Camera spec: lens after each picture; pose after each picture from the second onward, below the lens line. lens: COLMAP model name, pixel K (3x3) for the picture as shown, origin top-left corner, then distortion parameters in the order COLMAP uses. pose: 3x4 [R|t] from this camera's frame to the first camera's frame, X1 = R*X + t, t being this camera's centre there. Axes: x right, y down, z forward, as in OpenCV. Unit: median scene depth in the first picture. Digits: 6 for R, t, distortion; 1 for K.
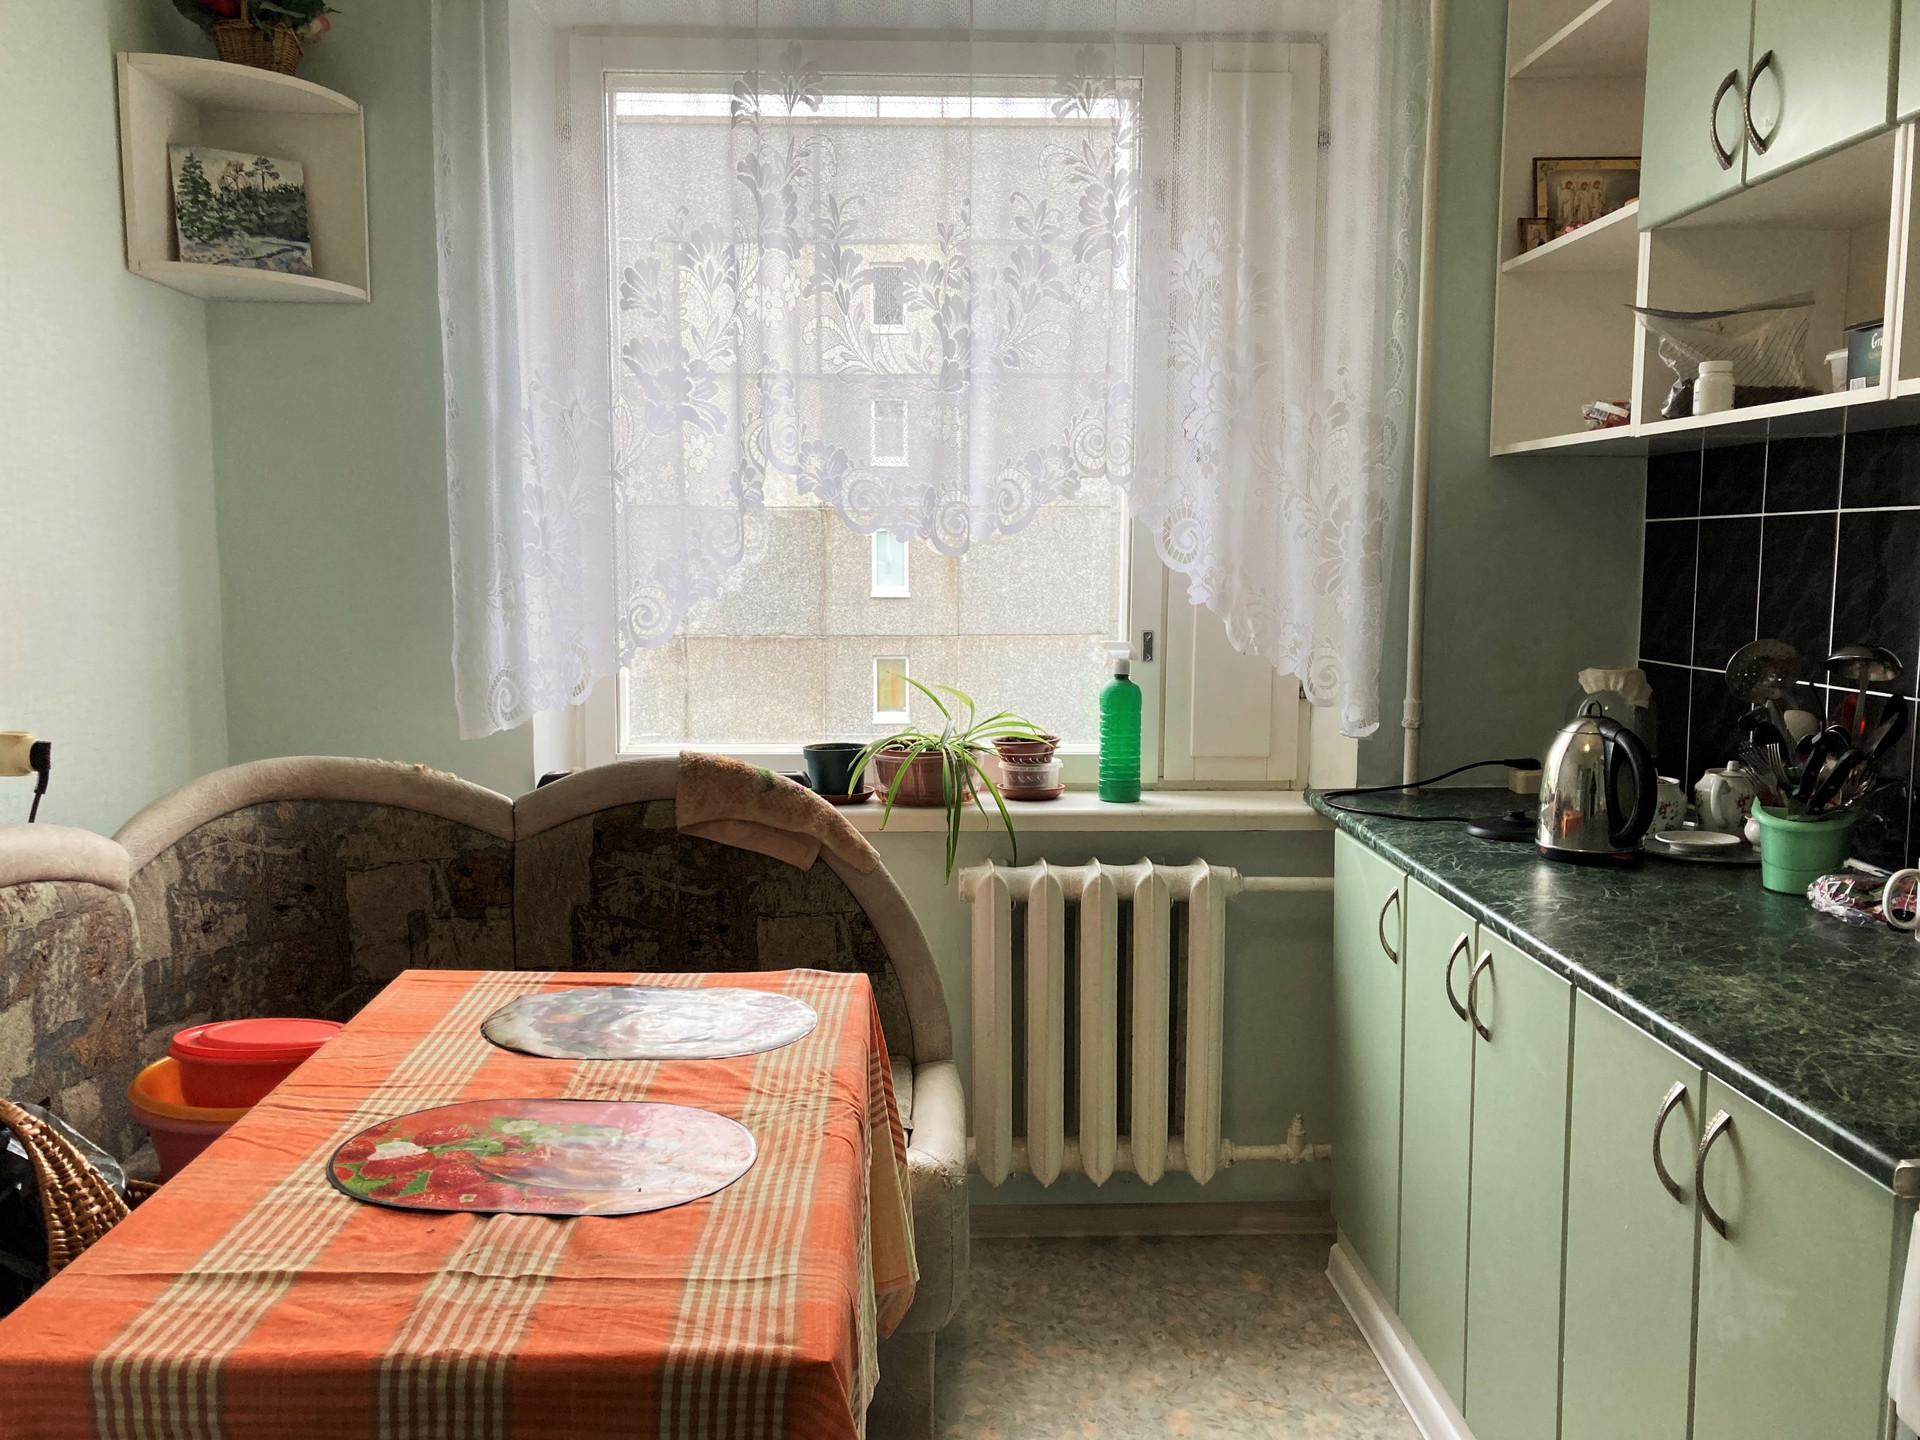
lens RADIAL K [[1643.3, 0, 959.9], [0, 1643.3, 745.9], [0, 0, 1]] dist [0.072694, -0.102404]
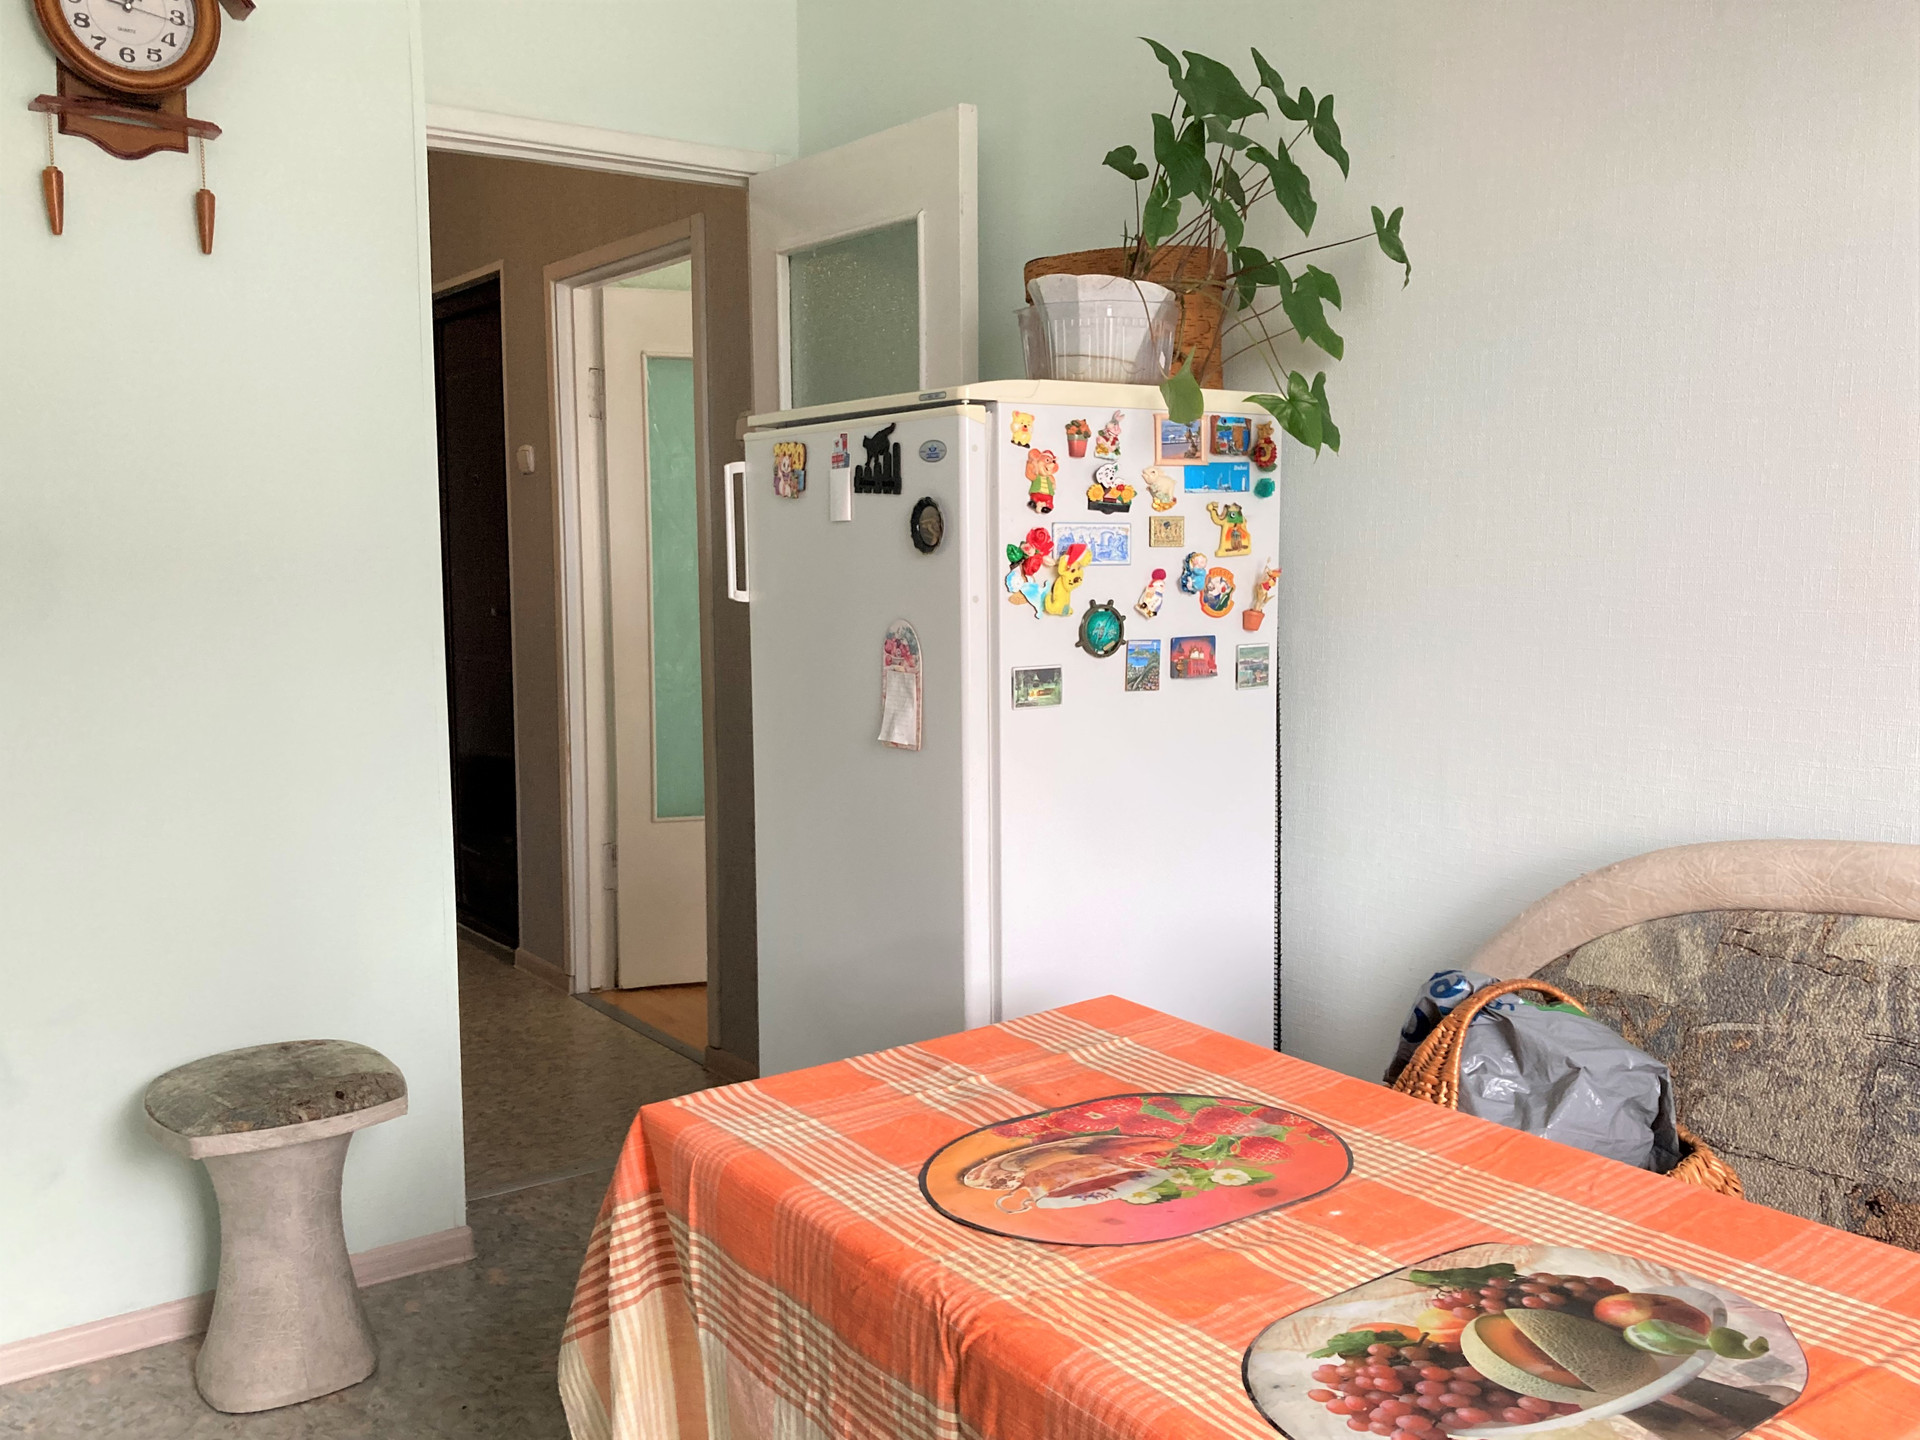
lens RADIAL K [[1663.9, 0, 960.0], [0, 1663.9, 744.2], [0, 0, 1]] dist [-0.011023, -0.004920]
pose [[-0.837909, 0.066936, -0.541689, 0.182176], [-0.060285, 0.975030, 0.213736, -0.099428], [0.542470, 0.211747, -0.812951, 0.939744]]
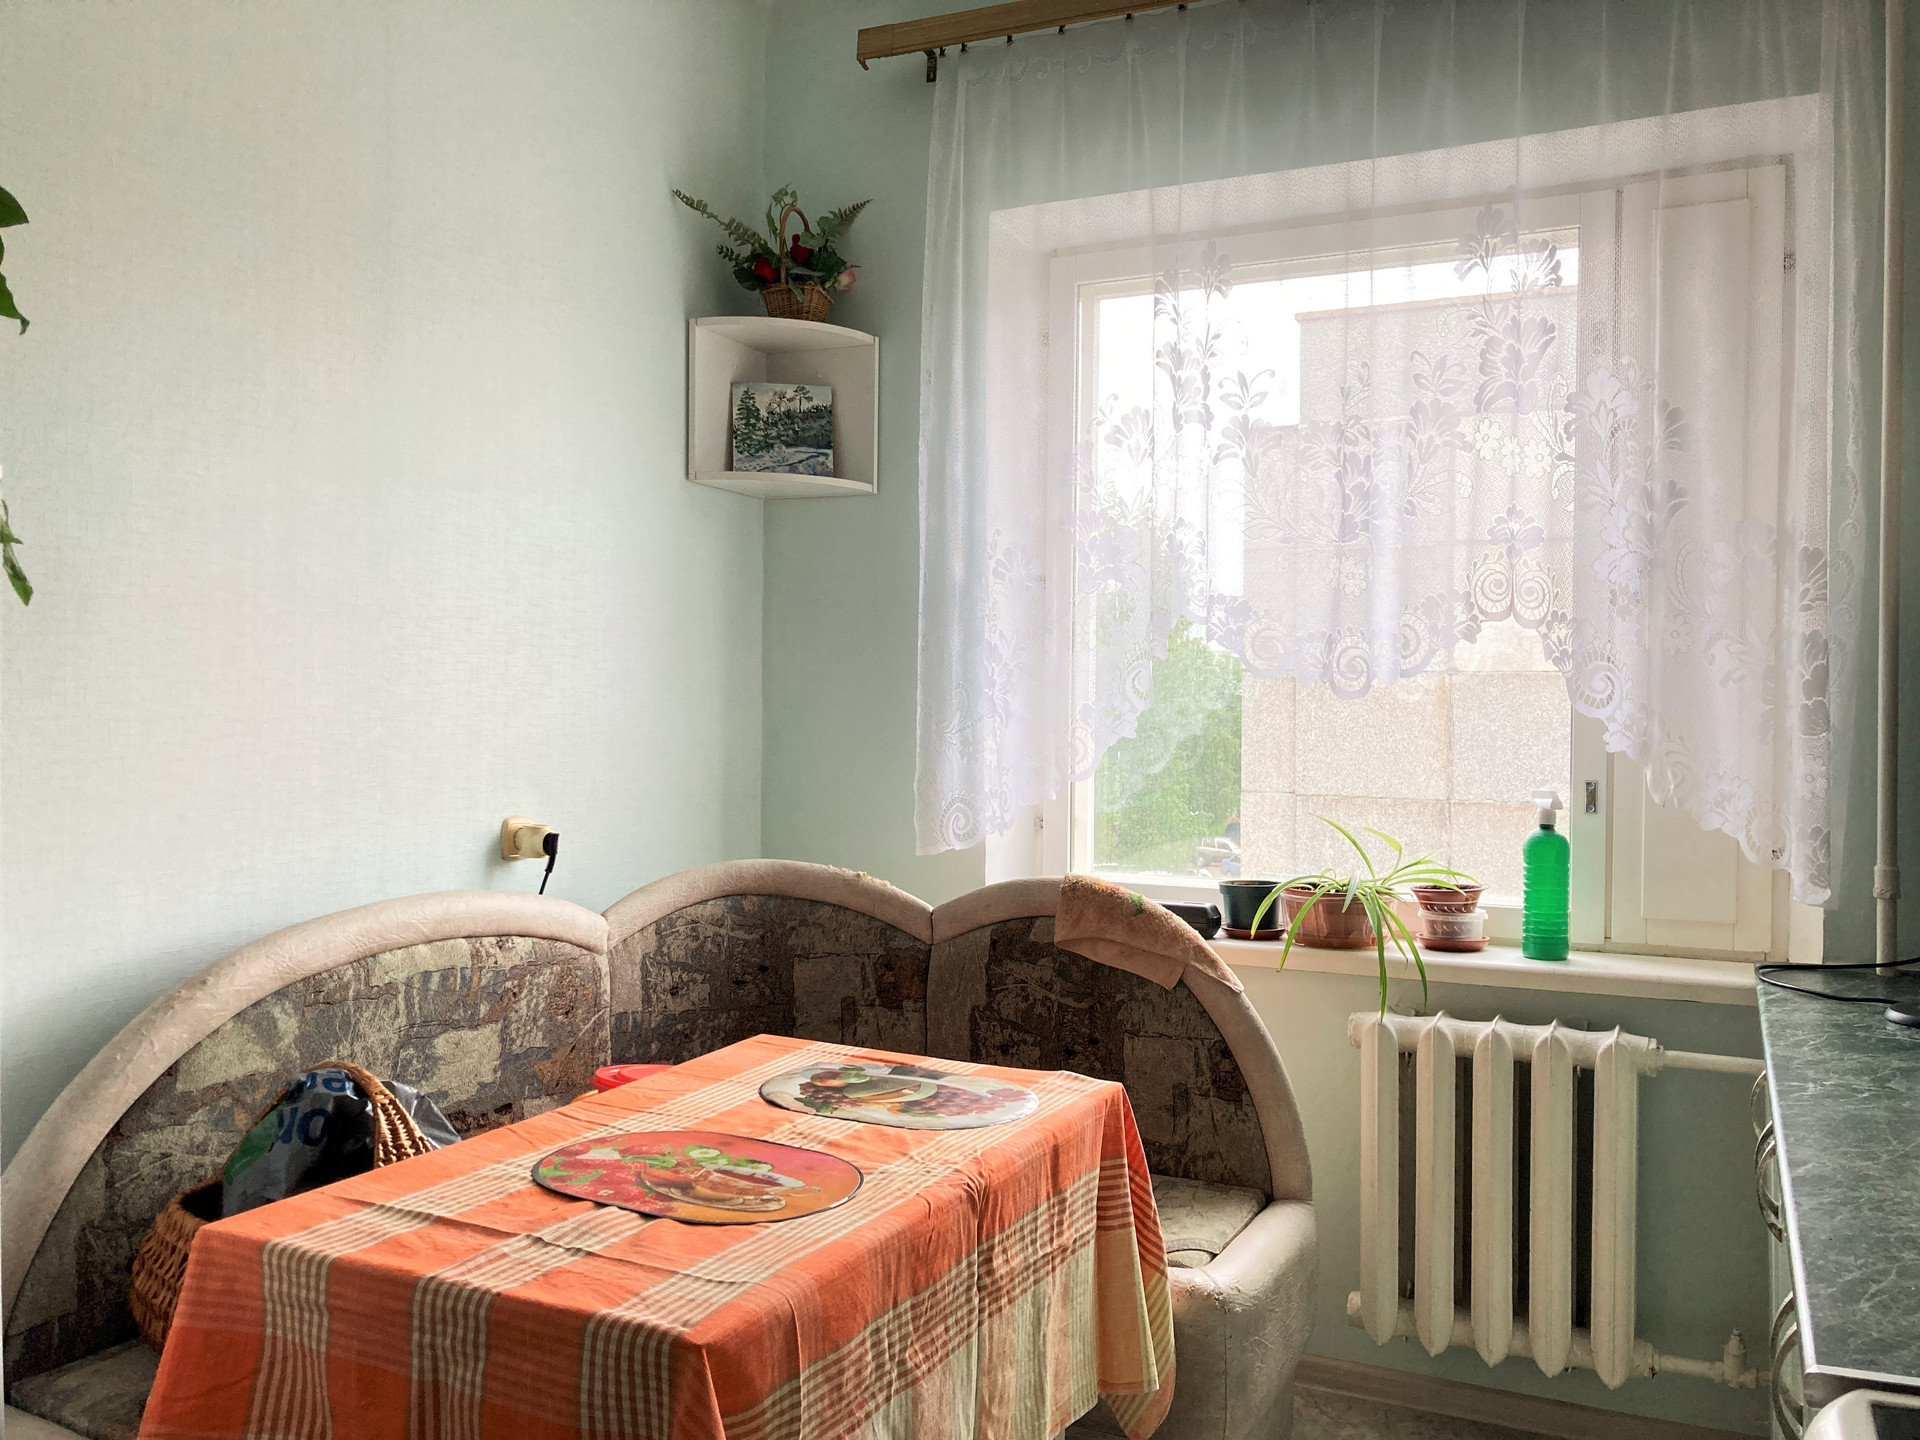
lens RADIAL K [[1618.0, 0, 960.0], [0, 1618.0, 720.0], [0, 0, 1]] dist [0.073485, -0.127353]
pose [[0.884652, 0.009409, -0.466157, 0.267322], [-0.062973, 0.993046, -0.099464, 0.013198], [0.461979, 0.117346, 0.879093, 0.002228]]
